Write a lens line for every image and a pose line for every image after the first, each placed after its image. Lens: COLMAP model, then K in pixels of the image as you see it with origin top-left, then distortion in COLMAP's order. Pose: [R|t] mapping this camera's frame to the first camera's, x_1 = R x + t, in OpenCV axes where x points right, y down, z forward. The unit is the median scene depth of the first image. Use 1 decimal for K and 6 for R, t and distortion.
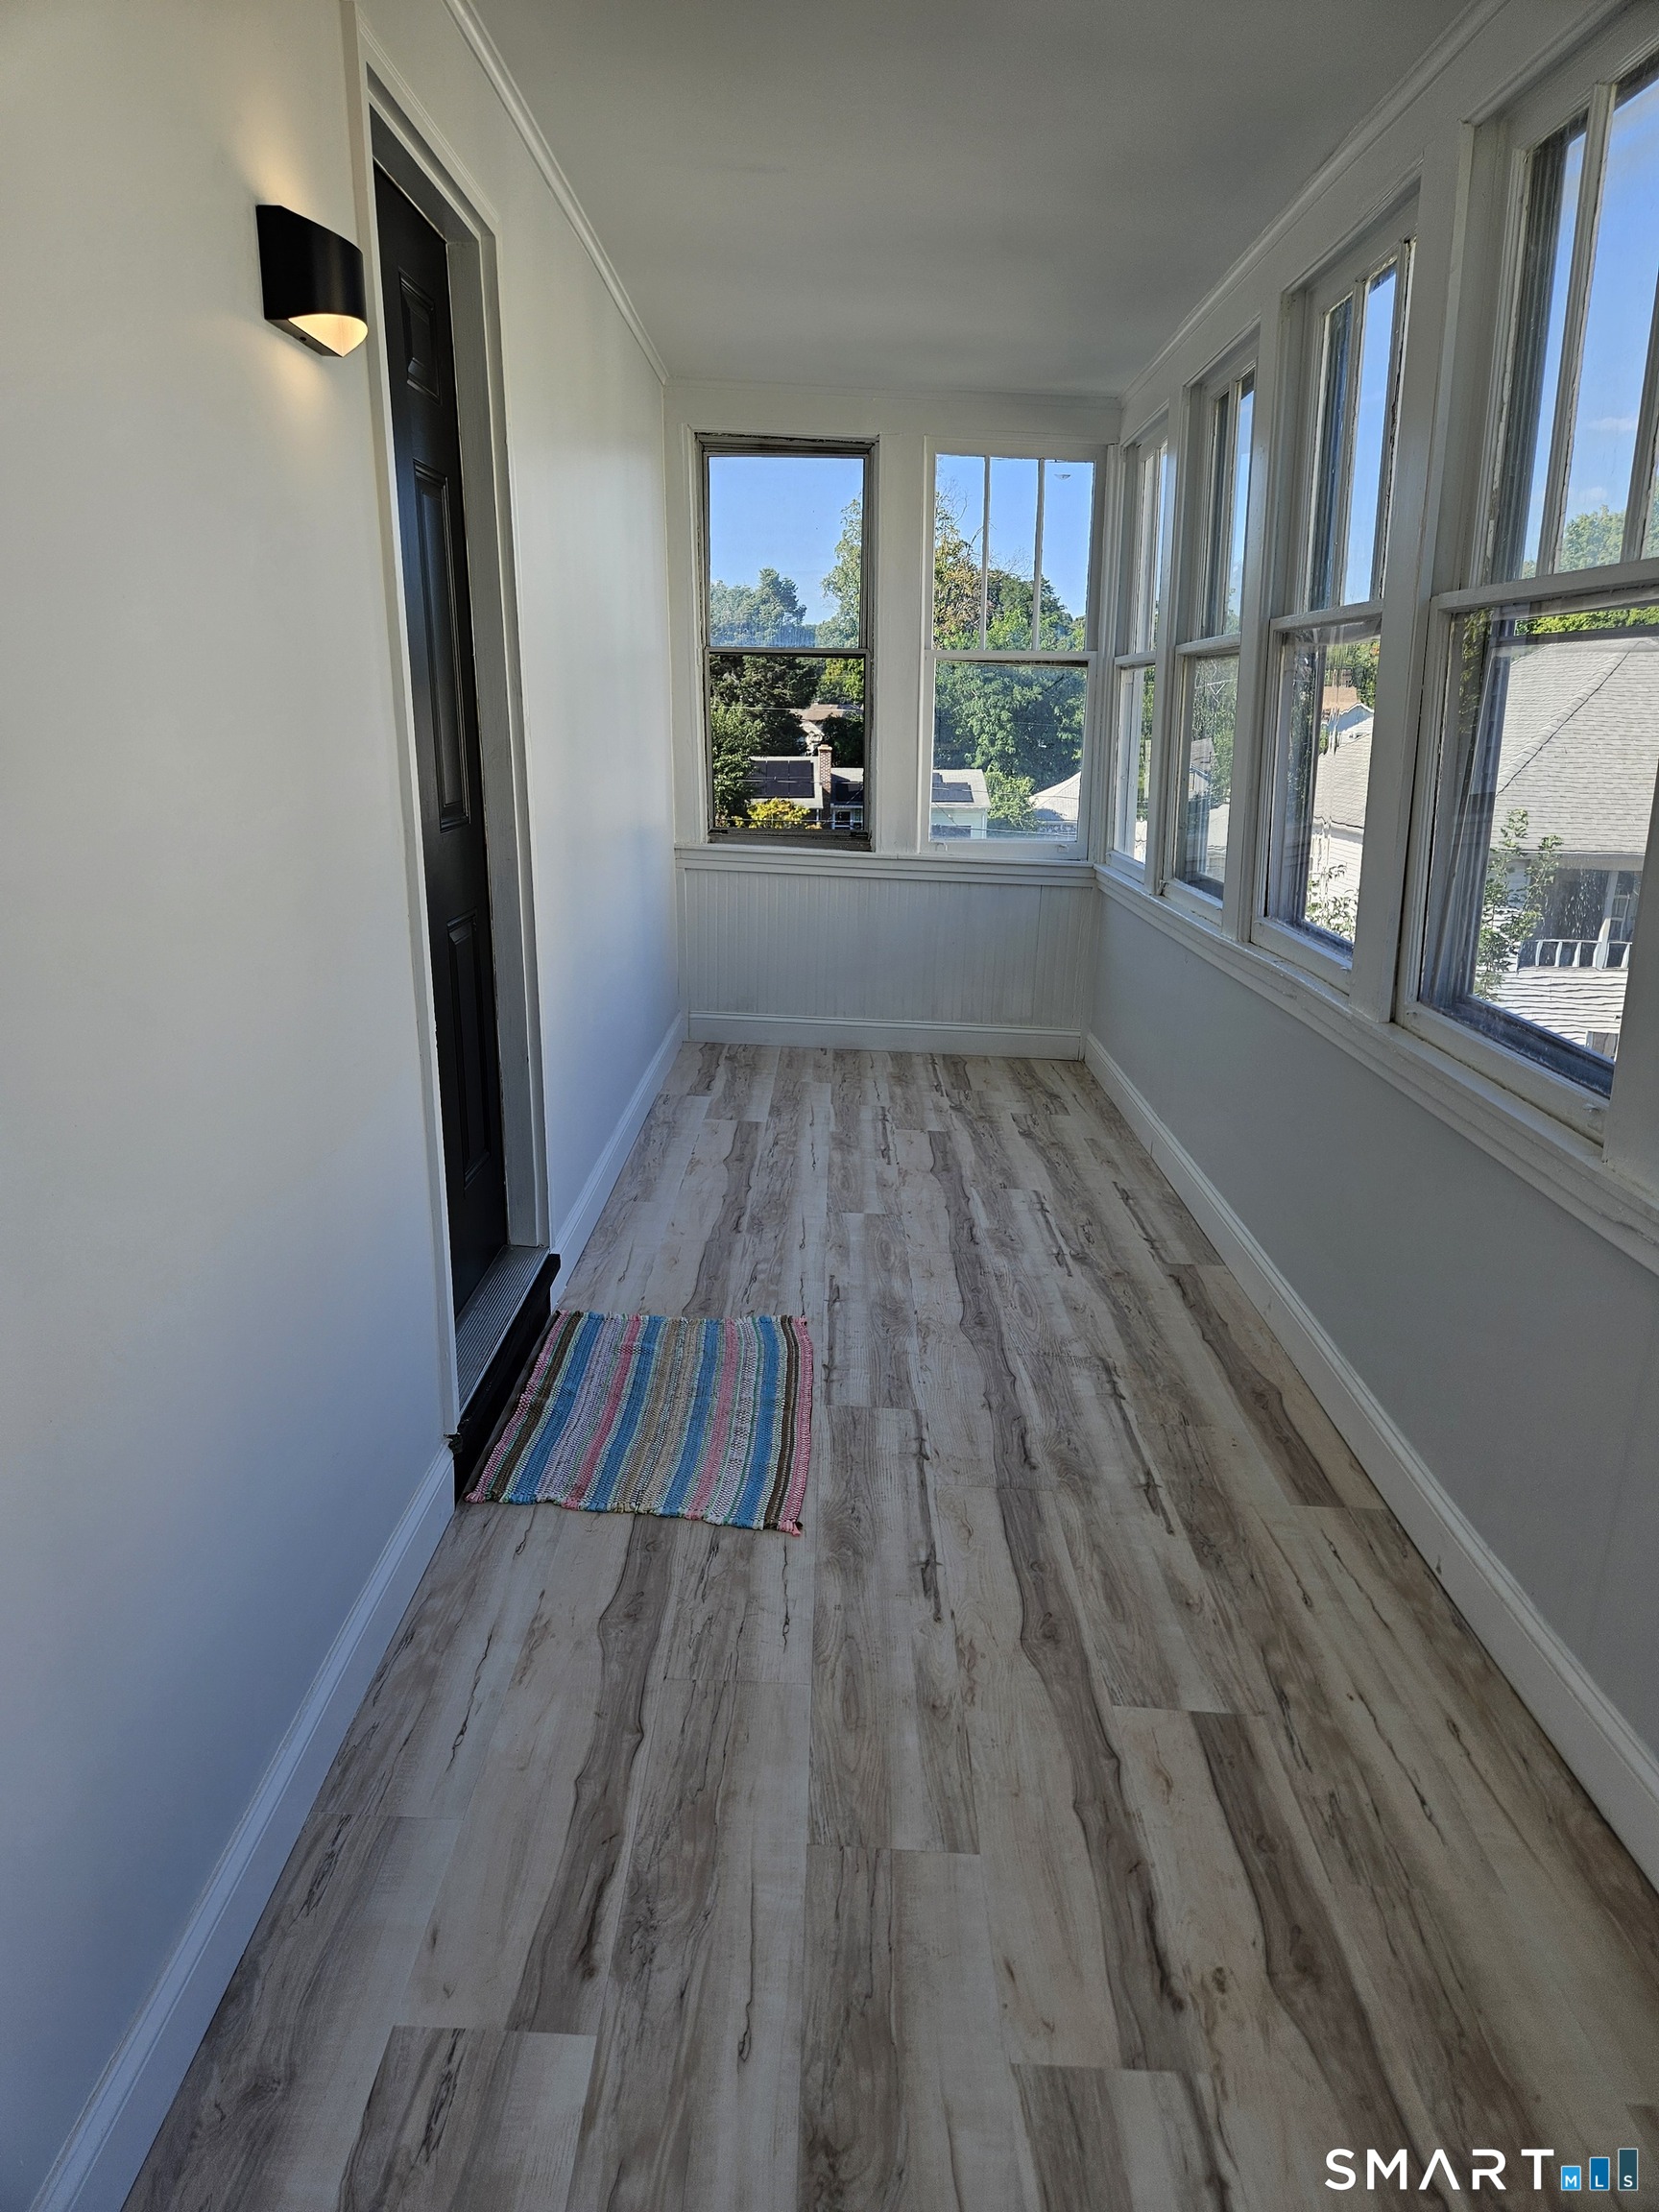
lens RADIAL K [[1494.6, 0, 830.3], [0, 1494.6, 1102.8], [0, 0, 1]] dist [0.060117, -0.049170]
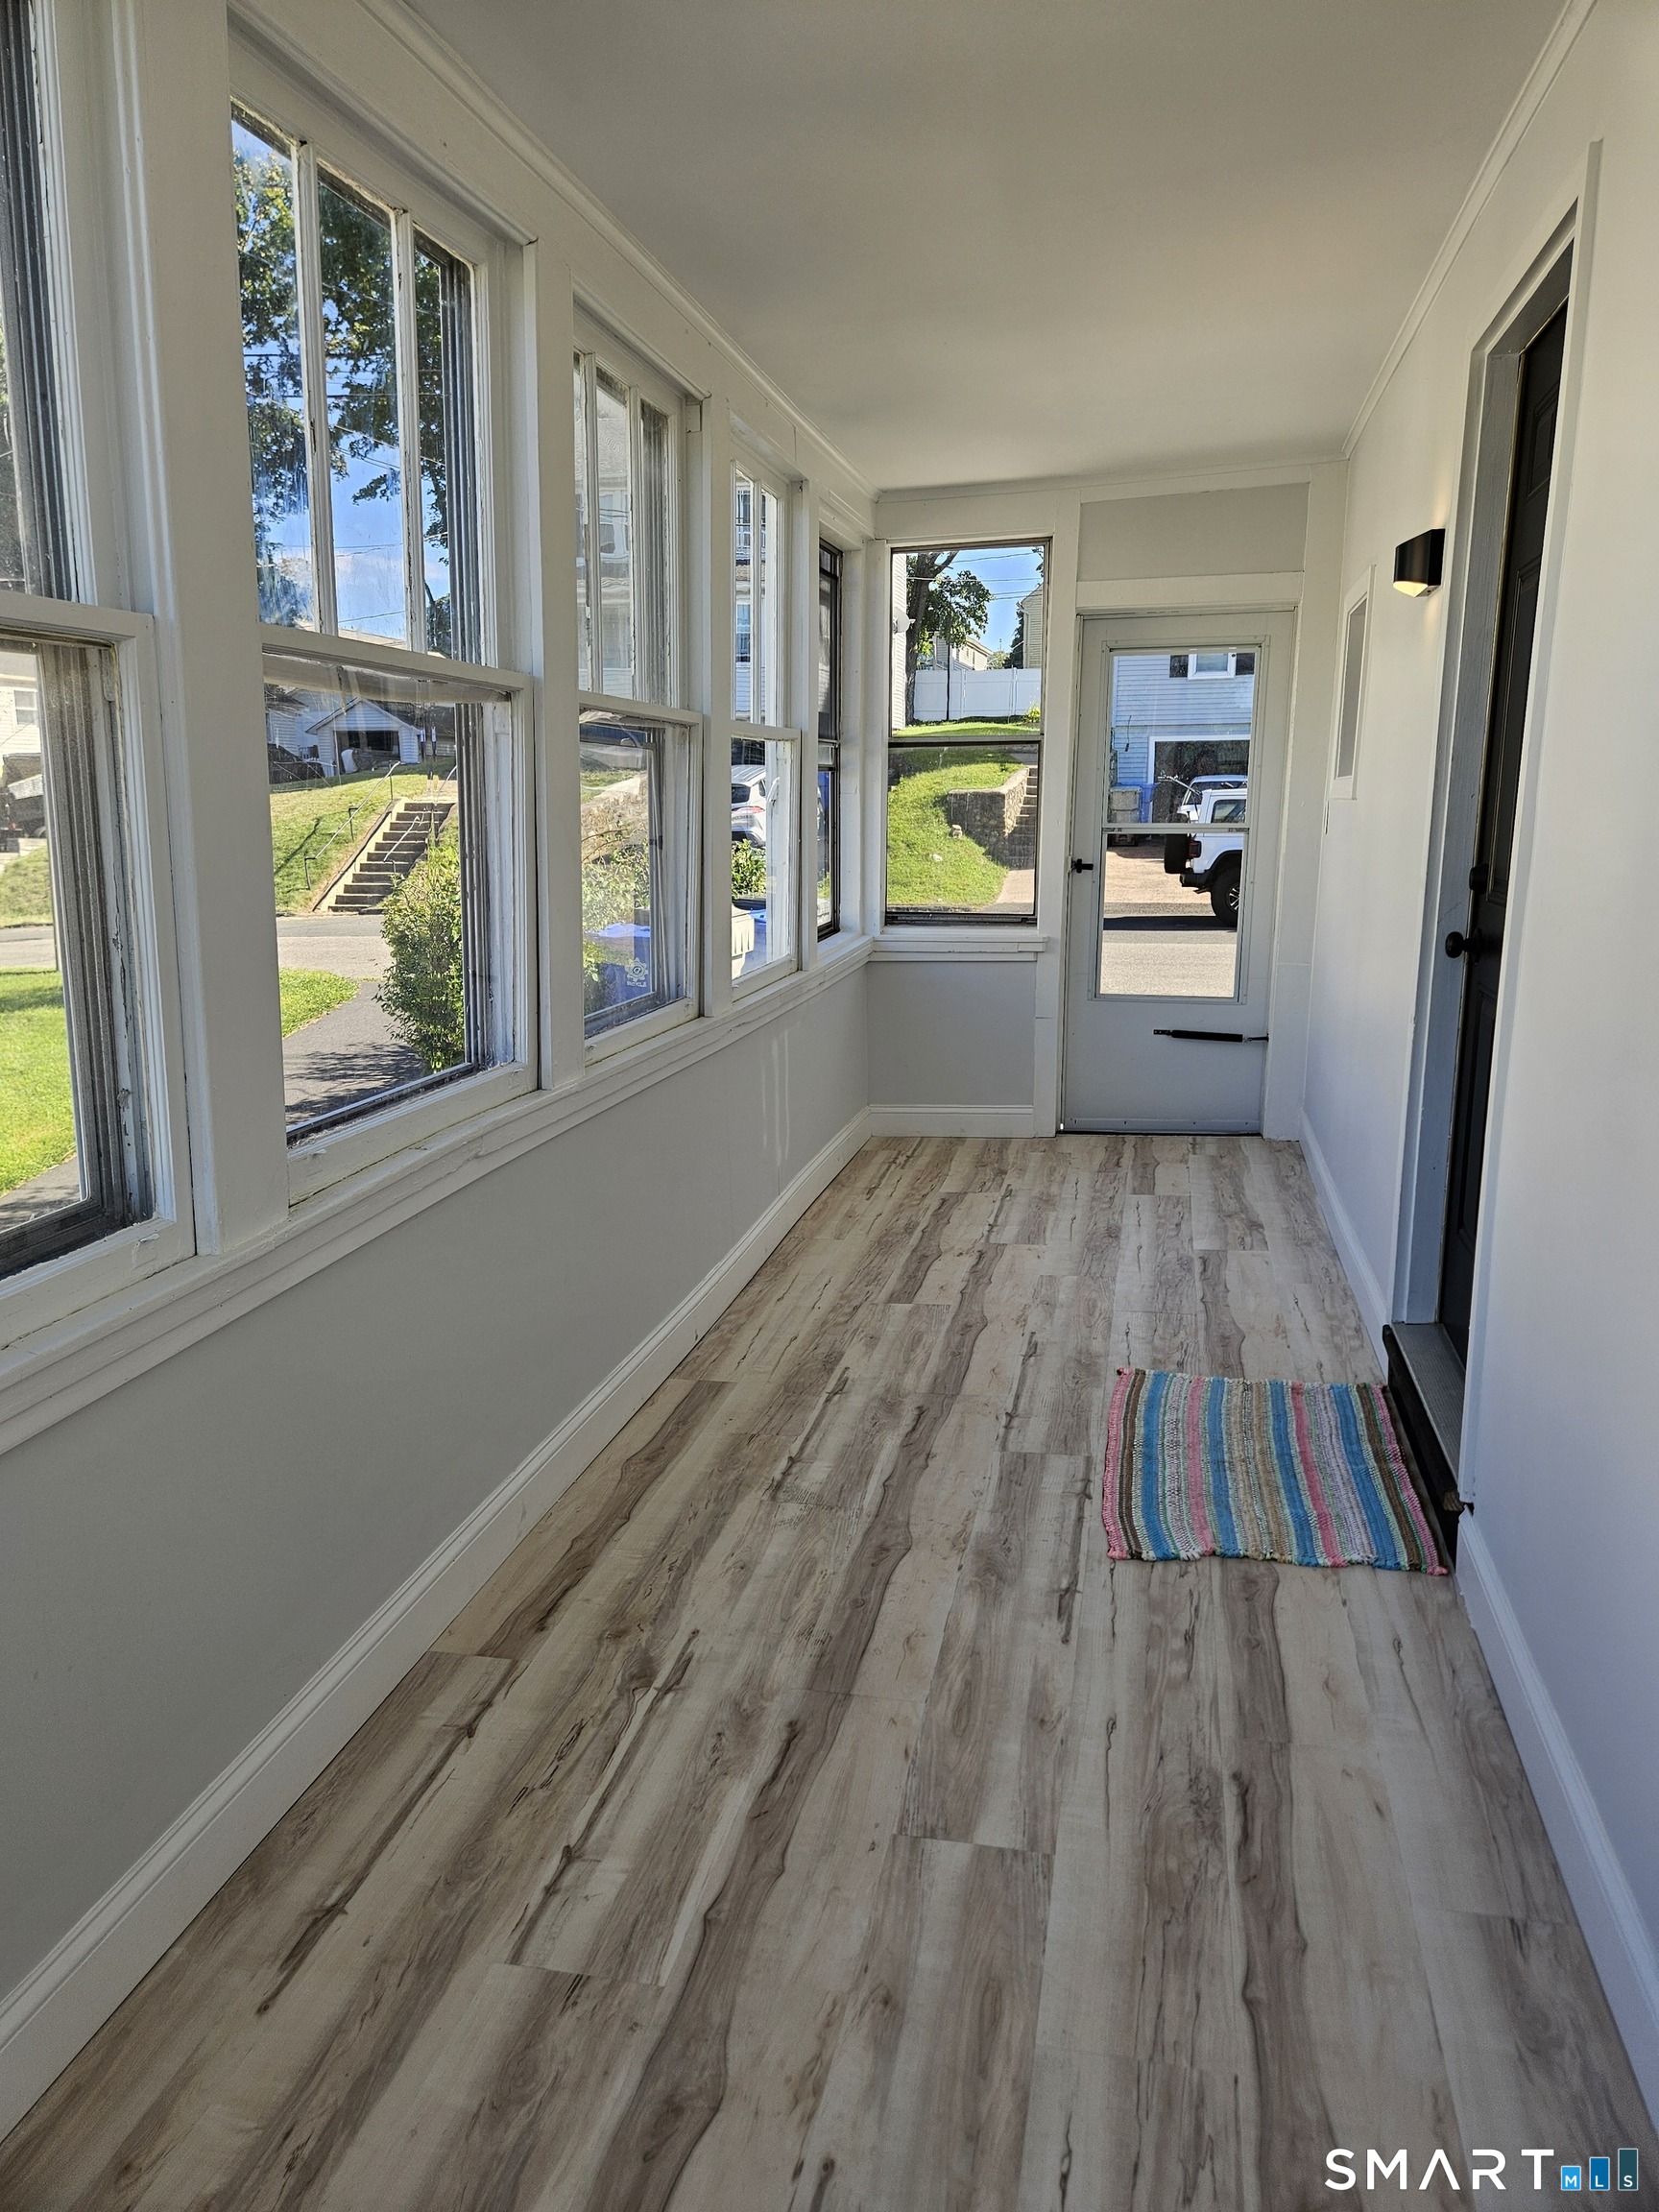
lens RADIAL K [[1494.6, 0, 826.1], [0, 1494.6, 1103.1], [0, 0, 1]] dist [0.060117, -0.049170]
pose [[-0.977221, -0.044680, 0.207469, -0.027241], [0.052691, 0.895897, 0.441127, -0.467455], [-0.205580, 0.442010, -0.873135, 1.797429]]
